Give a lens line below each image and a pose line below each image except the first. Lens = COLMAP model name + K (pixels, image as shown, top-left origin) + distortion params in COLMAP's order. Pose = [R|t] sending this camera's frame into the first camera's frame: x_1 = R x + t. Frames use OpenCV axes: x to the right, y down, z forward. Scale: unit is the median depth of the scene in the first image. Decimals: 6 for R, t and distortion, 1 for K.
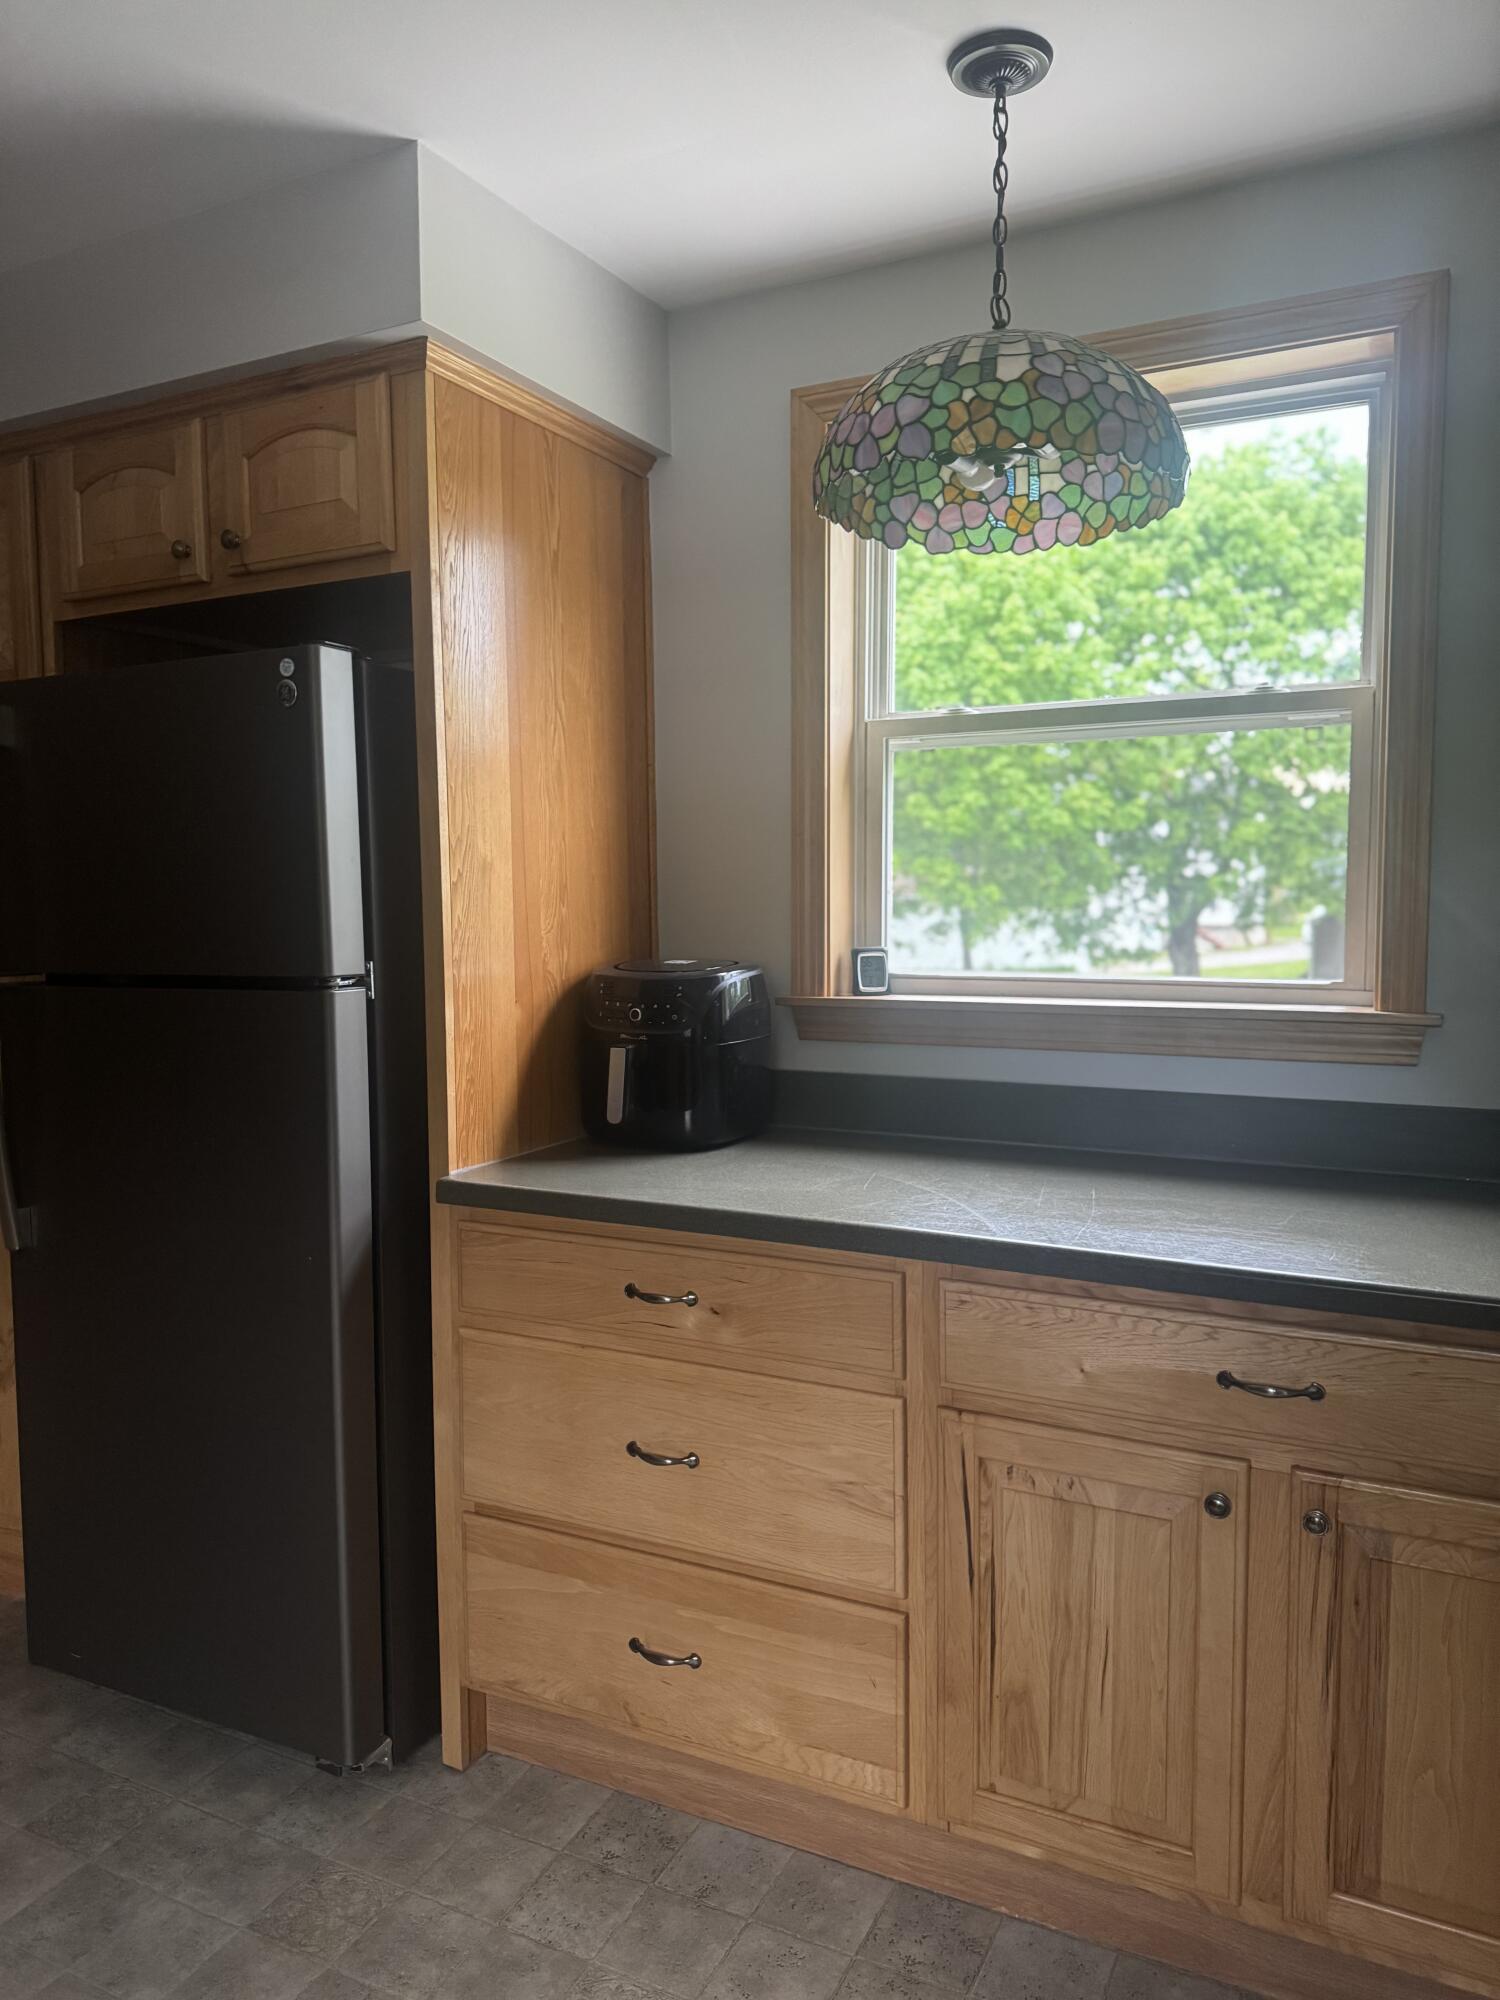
lens RADIAL K [[1406.4, 0, 747.4], [0, 1406.4, 1003.0], [0, 0, 1]] dist [0.013986, -0.018858]
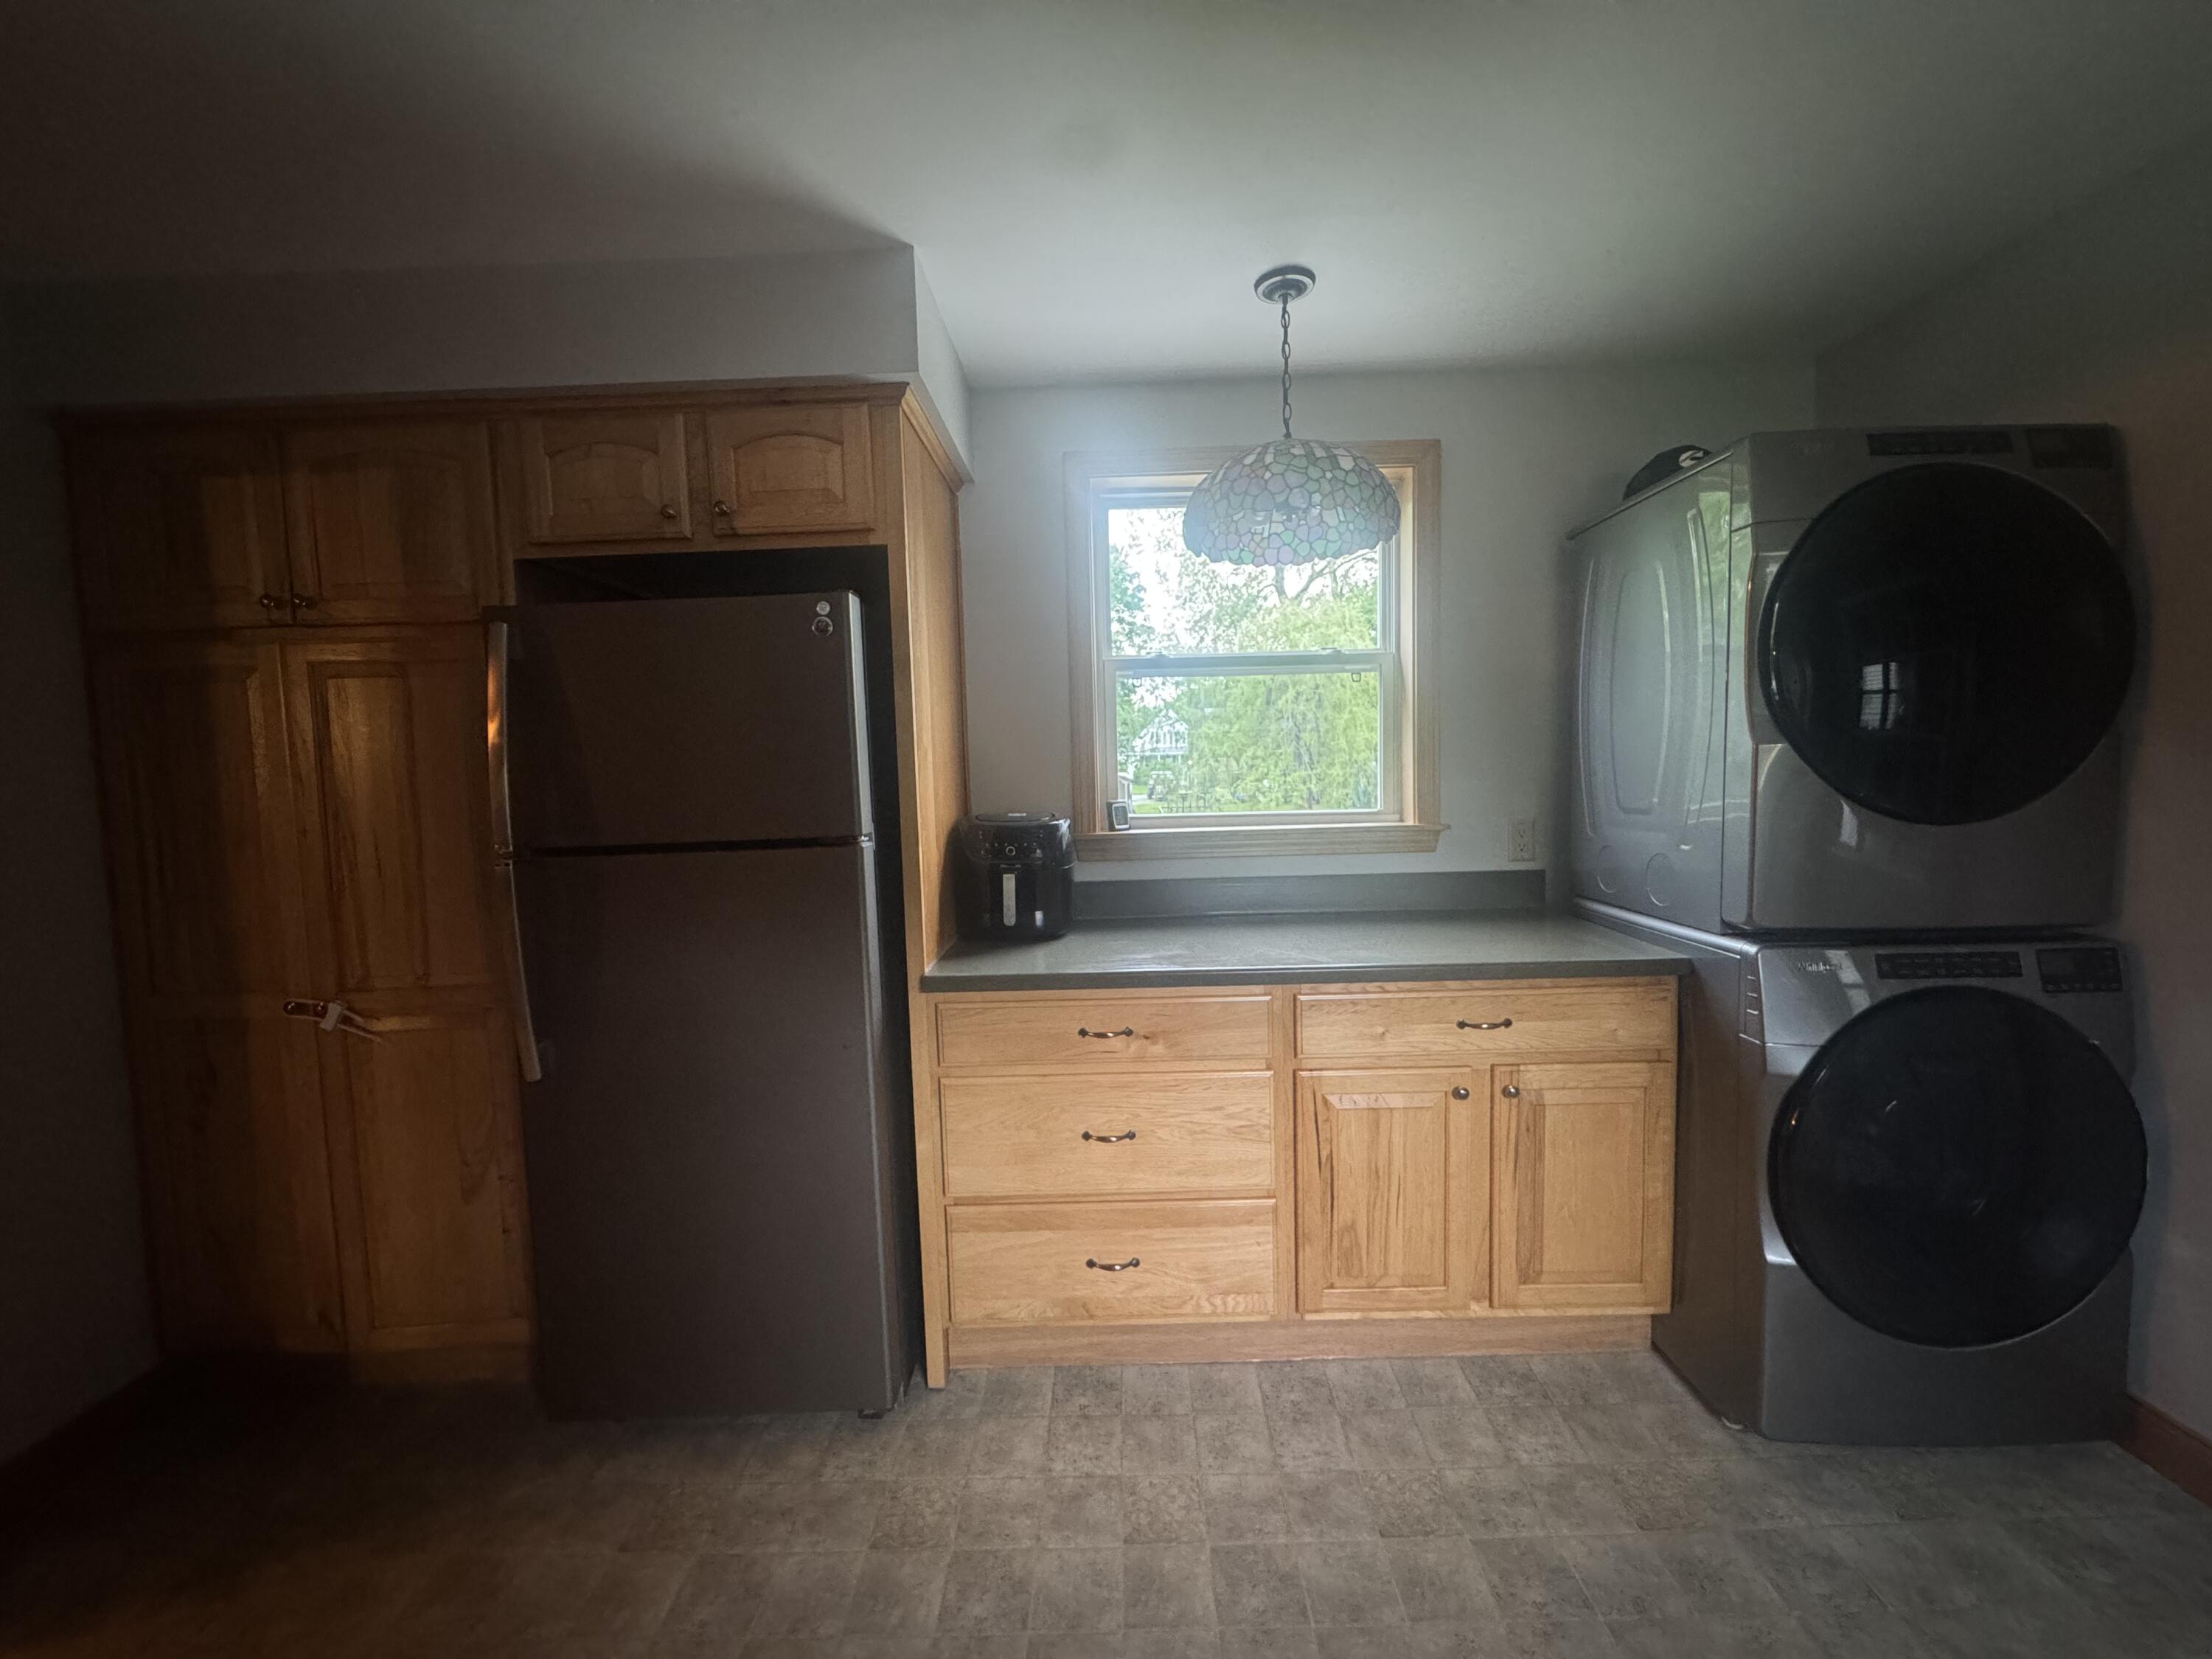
lens RADIAL K [[874.3, 0, 1104.5], [0, 874.3, 825.0], [0, 0, 1]] dist [-0.006214, 0.000178]
pose [[0.899565, -0.050843, 0.433817, -0.452086], [0.057292, 0.998356, -0.001795, -0.014730], [-0.433013, 0.026469, 0.900999, 0.133047]]
